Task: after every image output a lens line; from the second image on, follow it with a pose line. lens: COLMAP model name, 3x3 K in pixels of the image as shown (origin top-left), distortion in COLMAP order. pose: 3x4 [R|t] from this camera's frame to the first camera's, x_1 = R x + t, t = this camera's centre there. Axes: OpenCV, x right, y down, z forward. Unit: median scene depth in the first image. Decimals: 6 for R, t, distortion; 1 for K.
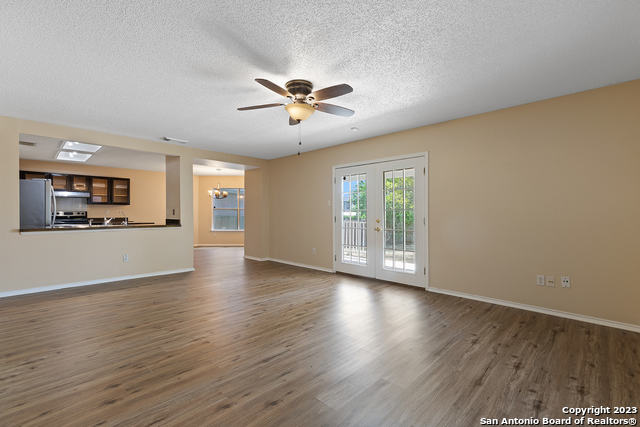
lens RADIAL K [[289.0, 0, 324.0], [0, 289.0, 213.1], [0, 0, 1]] dist [0.009959, -0.000344]
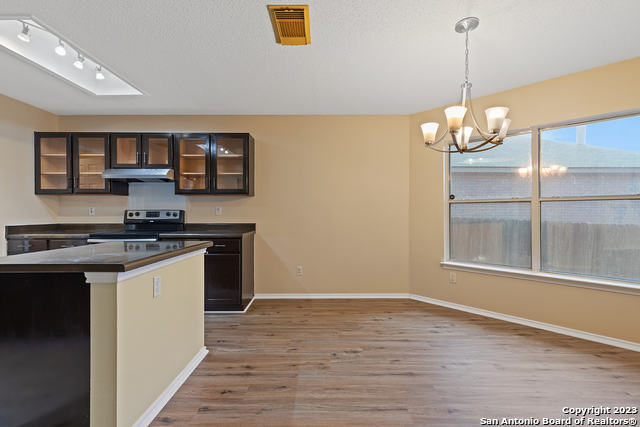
lens RADIAL K [[289.0, 0, 324.0], [0, 289.0, 213.1], [0, 0, 1]] dist [0.009959, -0.000344]
pose [[0.696990, -0.000698, -0.717080, -0.547441], [0.000865, 1.000000, -0.000132, -0.001710], [0.717080, -0.000528, 0.696991, 1.498919]]
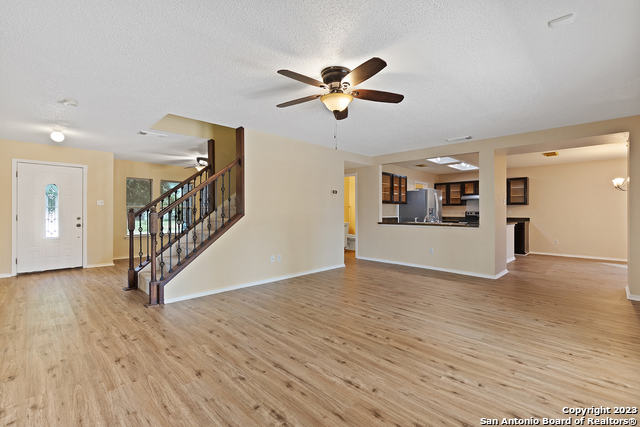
lens RADIAL K [[289.0, 0, 324.0], [0, 289.0, 213.1], [0, 0, 1]] dist [0.009959, -0.000344]
pose [[-0.015647, 0.002571, -0.999874, 0.569076], [-0.004523, 0.999986, 0.002642, -0.000294], [0.999867, 0.004563, -0.015635, 0.666713]]
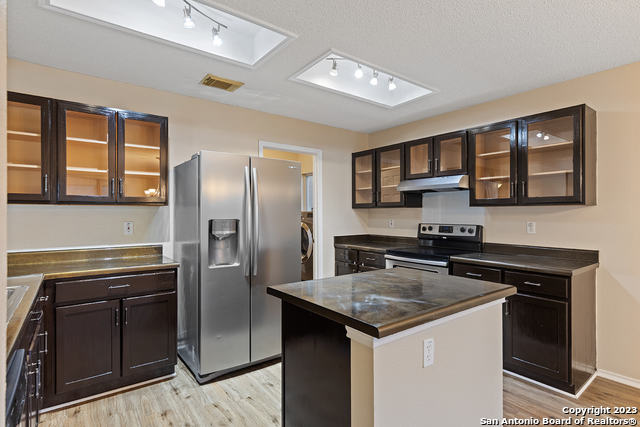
lens RADIAL K [[335.3, 0, 320.0], [0, 335.3, 213.5], [0, 0, 1]] dist [-0.001120, 0.000360]
pose [[-0.152893, -0.005672, -0.988226, -0.636478], [-0.000703, 0.999984, -0.005631, -0.033628], [0.988242, -0.000166, -0.152895, 1.550709]]
